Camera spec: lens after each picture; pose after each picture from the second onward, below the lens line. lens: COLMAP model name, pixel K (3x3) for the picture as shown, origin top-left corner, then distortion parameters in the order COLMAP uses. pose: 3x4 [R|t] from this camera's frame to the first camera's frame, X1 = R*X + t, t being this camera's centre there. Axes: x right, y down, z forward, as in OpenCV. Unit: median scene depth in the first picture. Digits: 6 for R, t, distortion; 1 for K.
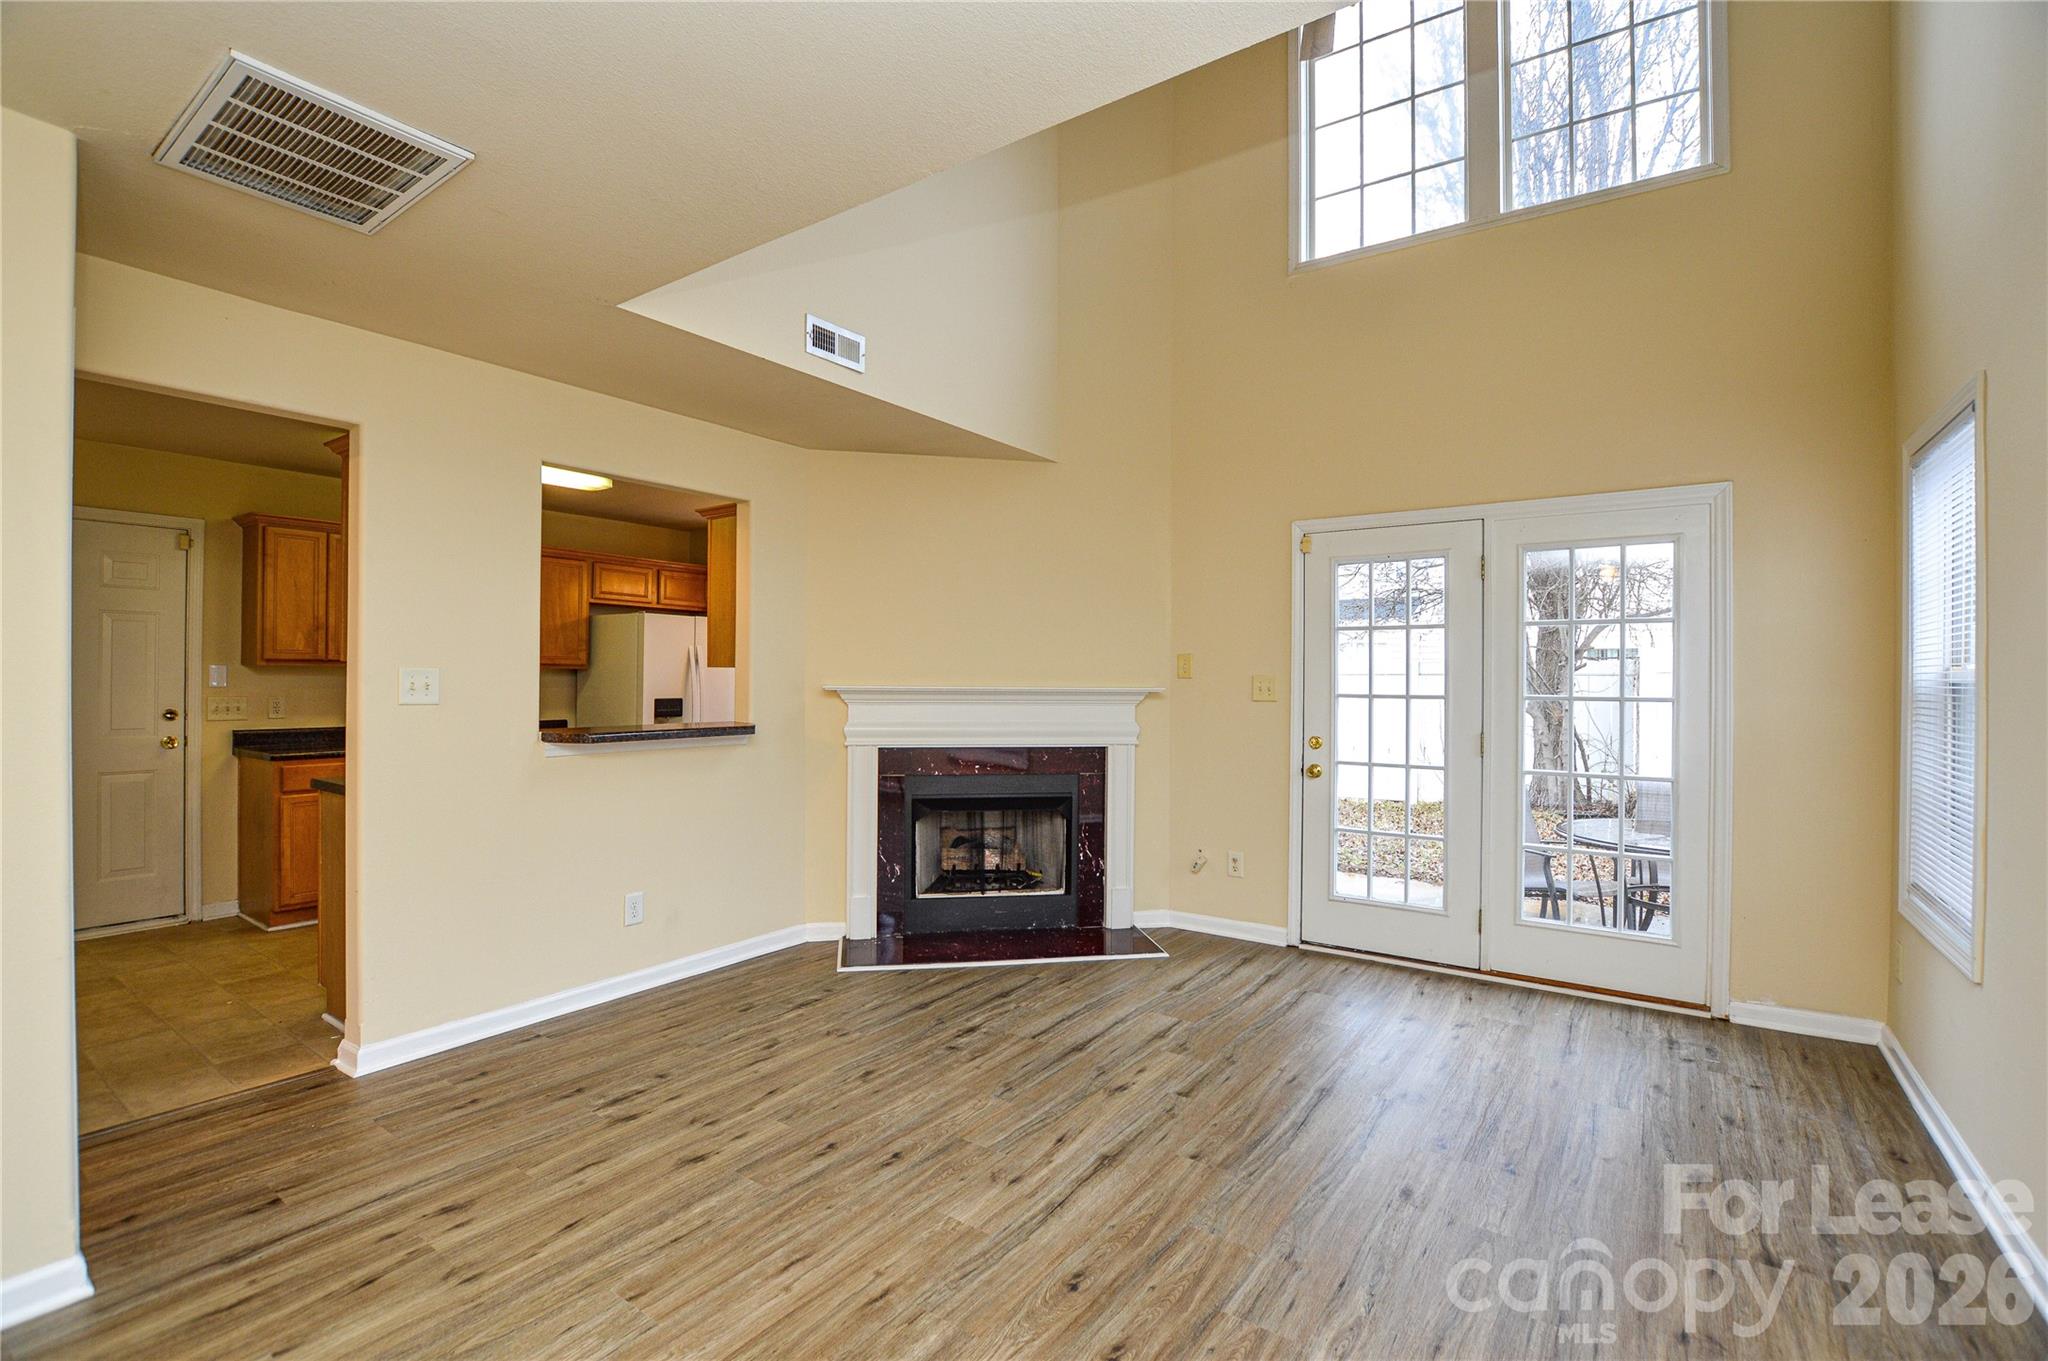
lens RADIAL K [[915.2, 0, 1030.2], [0, 915.2, 679.5], [0, 0, 1]] dist [-0.026342, -0.000835]
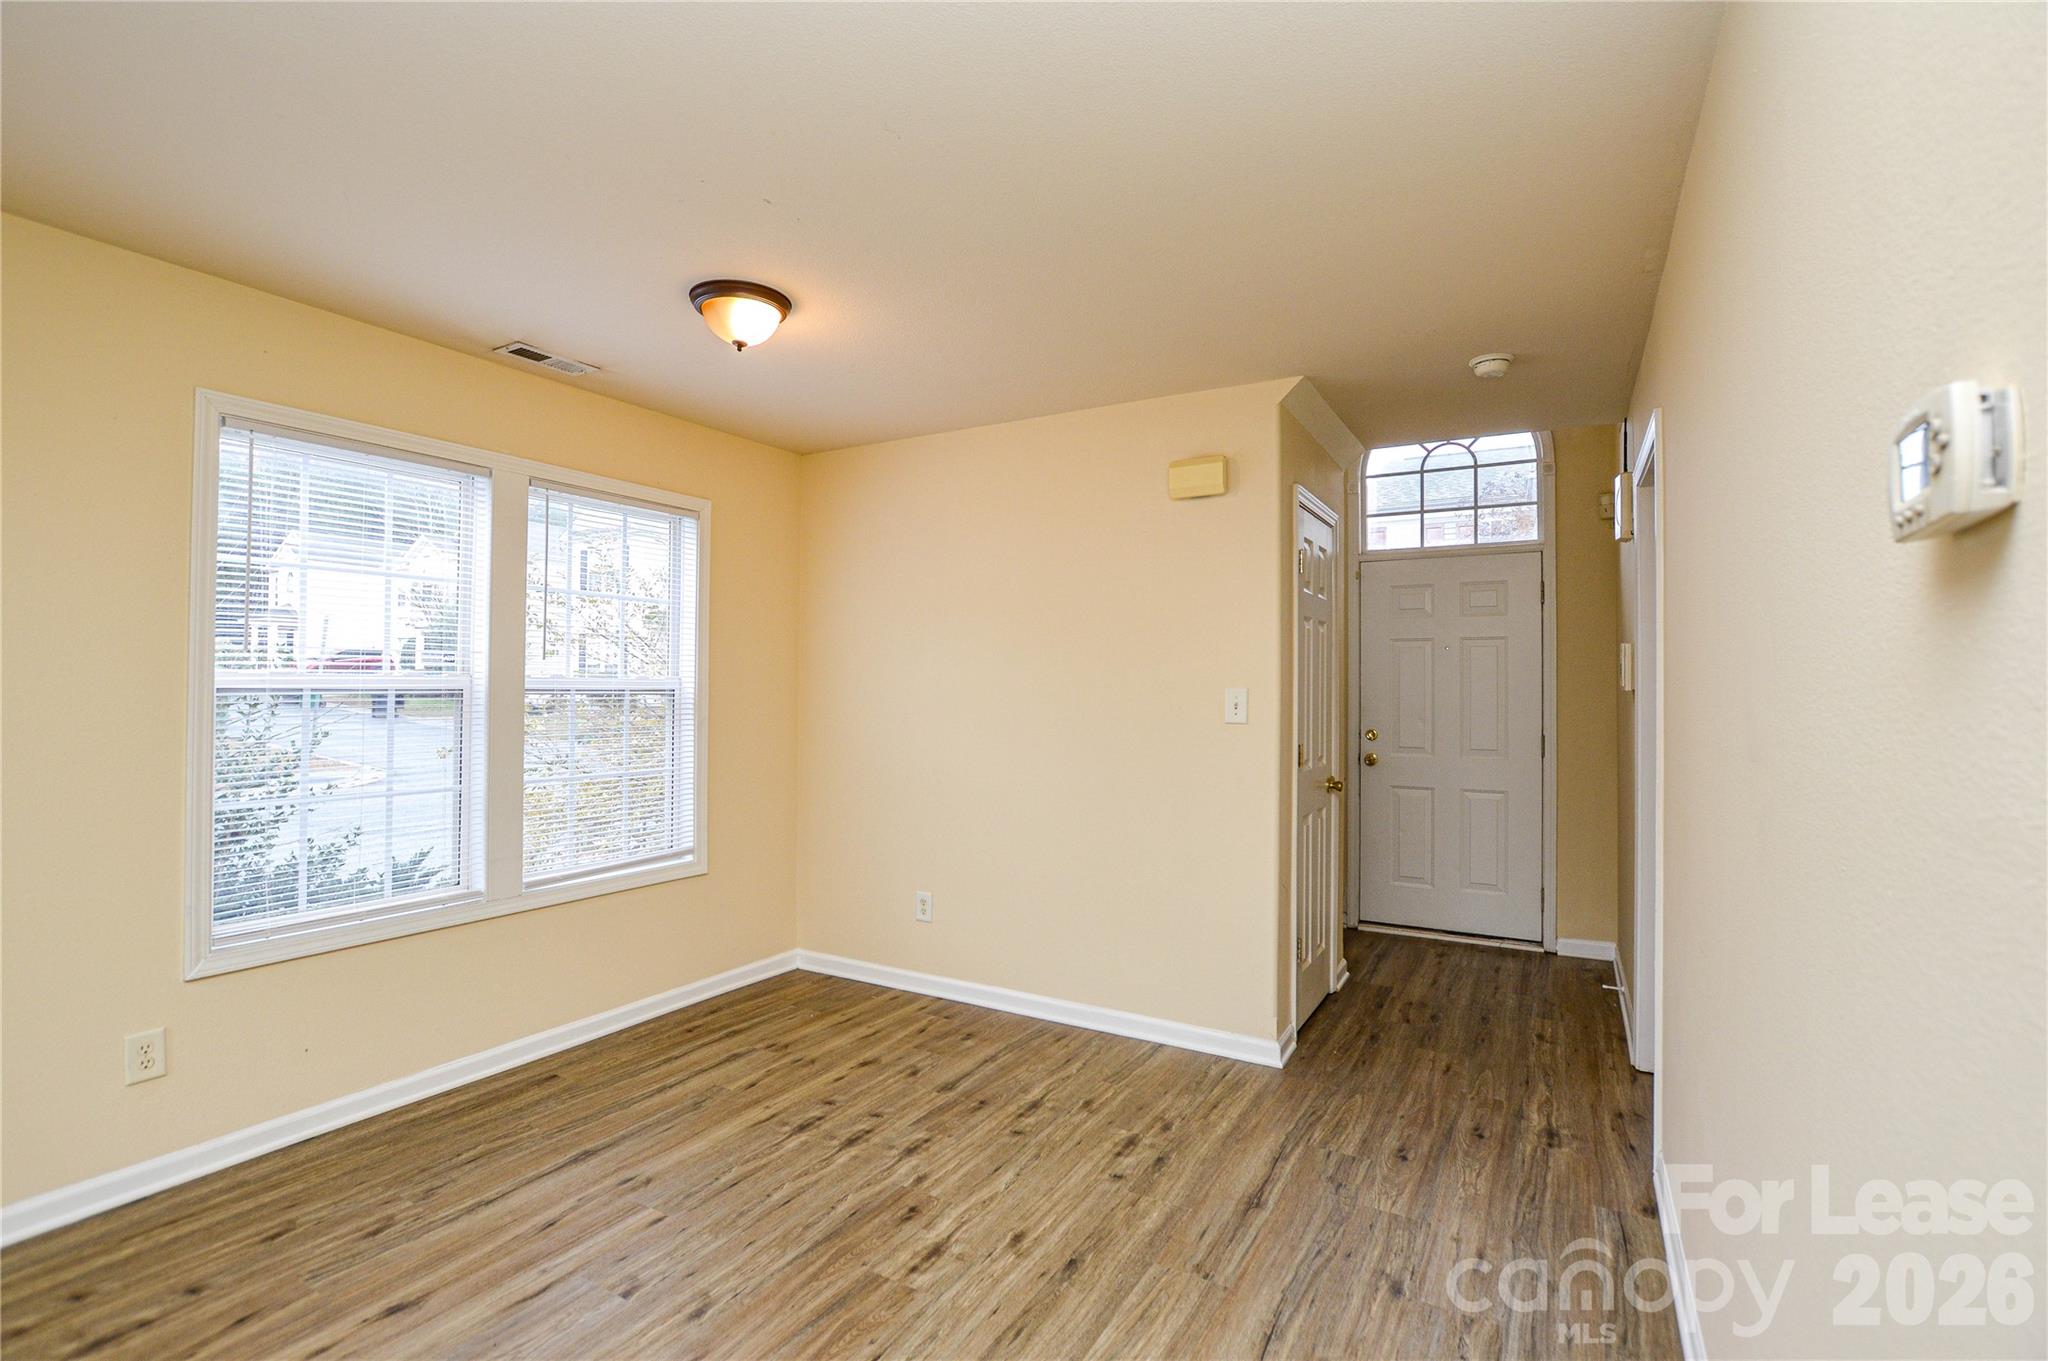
lens RADIAL K [[915.2, 0, 1015.6], [0, 915.2, 682.5], [0, 0, 1]] dist [-0.026342, -0.000835]
pose [[-0.997758, -0.009900, -0.066188, -0.201829], [-0.009461, 0.999931, -0.006951, -0.001613], [0.066253, -0.006309, -0.997783, 1.211795]]
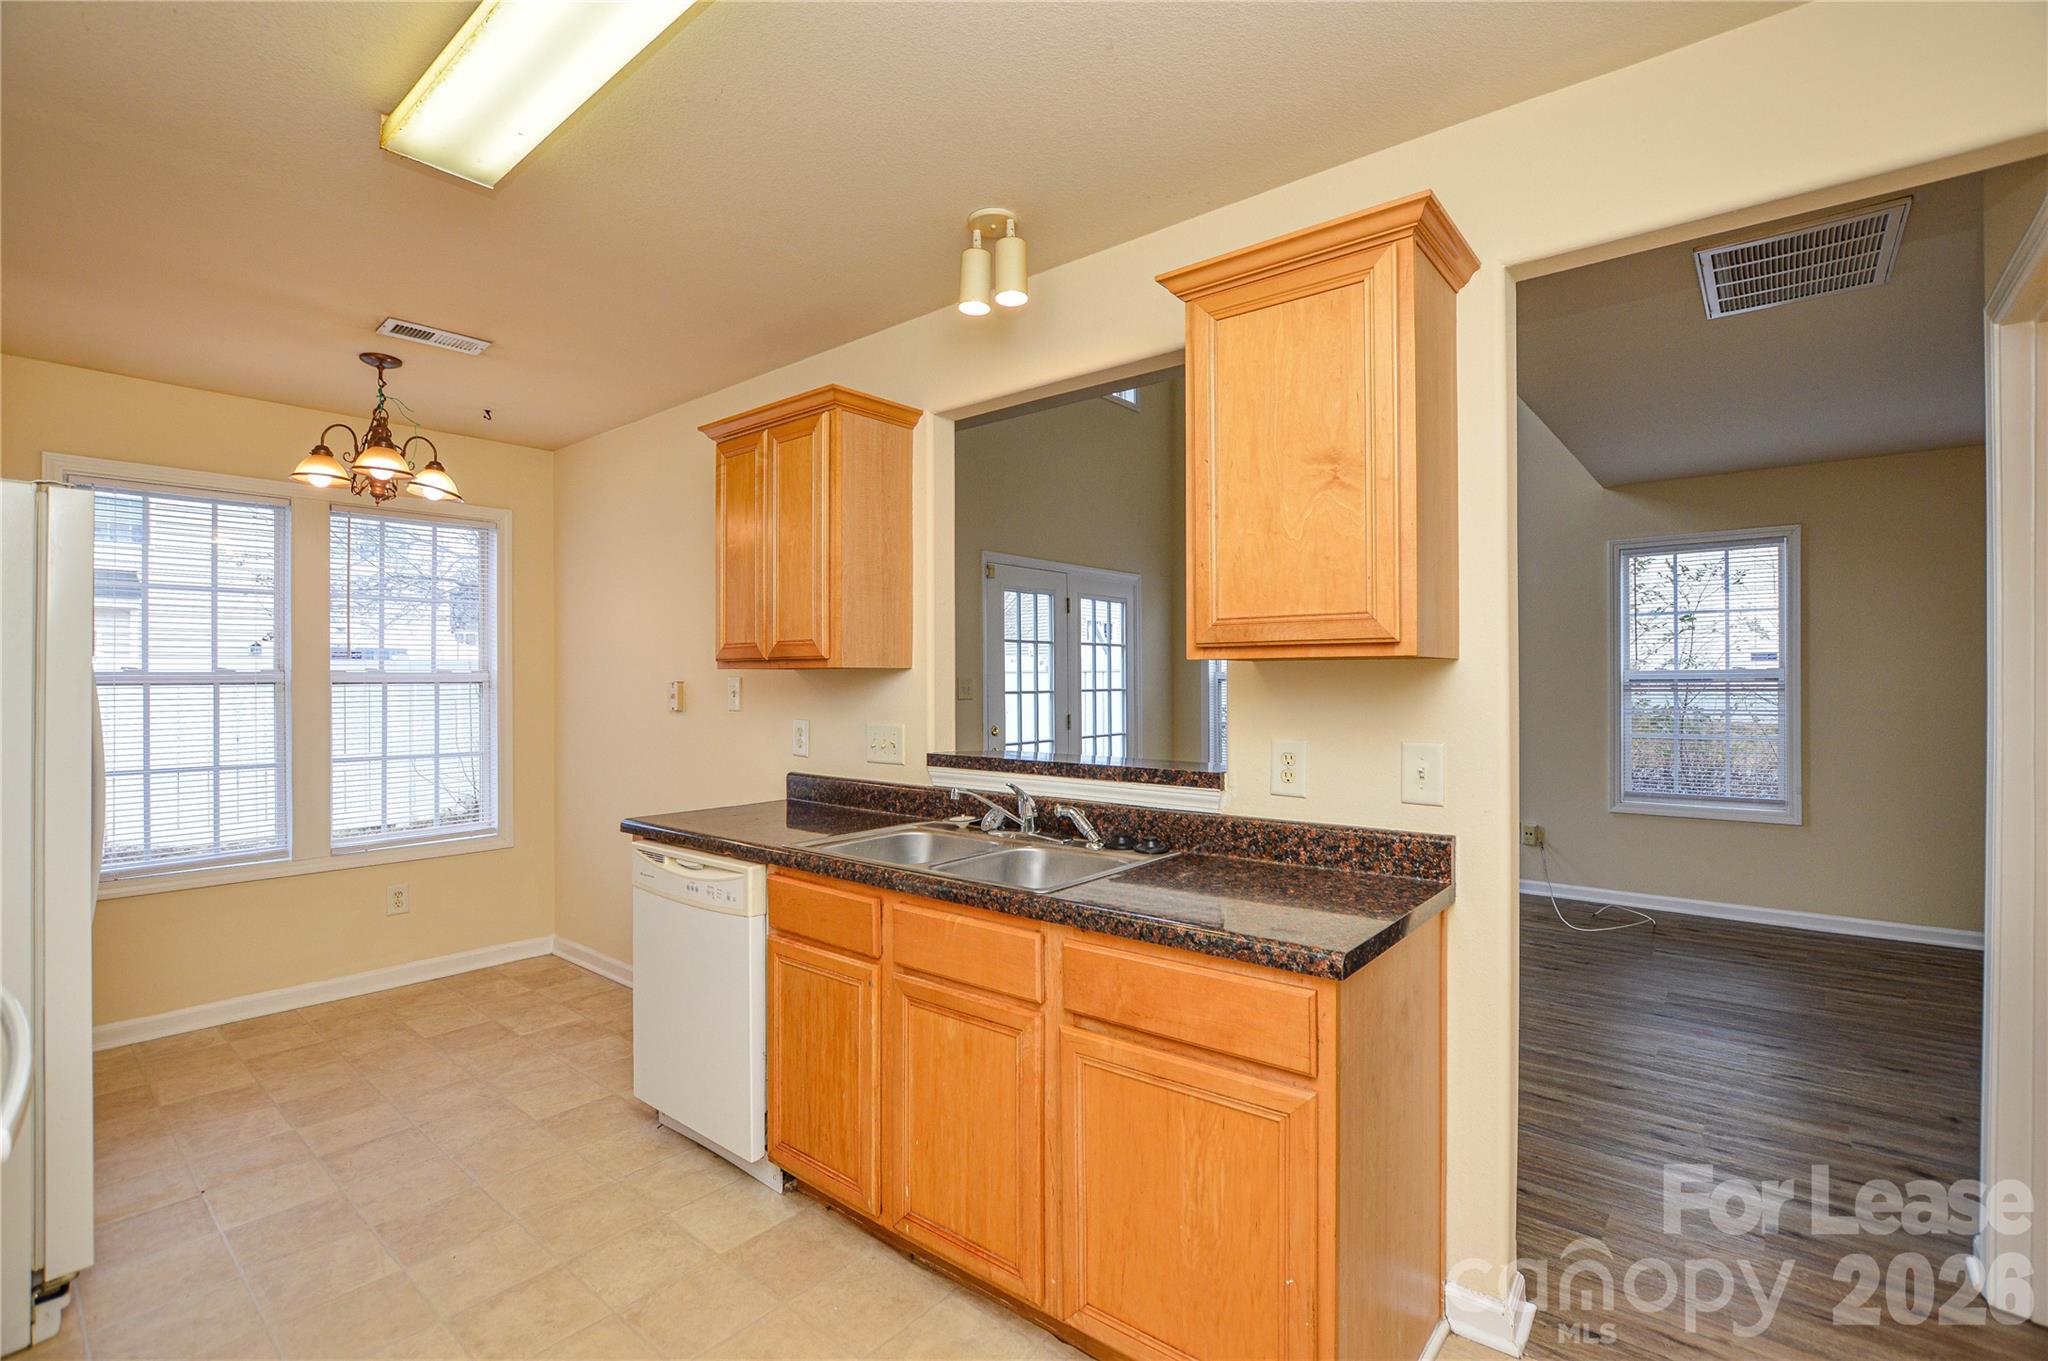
lens RADIAL K [[915.2, 0, 1015.0], [0, 915.2, 677.9], [0, 0, 1]] dist [-0.026342, -0.000835]
pose [[0.094064, -0.004412, 0.995556, -1.644202], [0.009762, 0.999946, 0.003509, -0.012736], [-0.995518, 0.009388, 0.094102, 1.503664]]
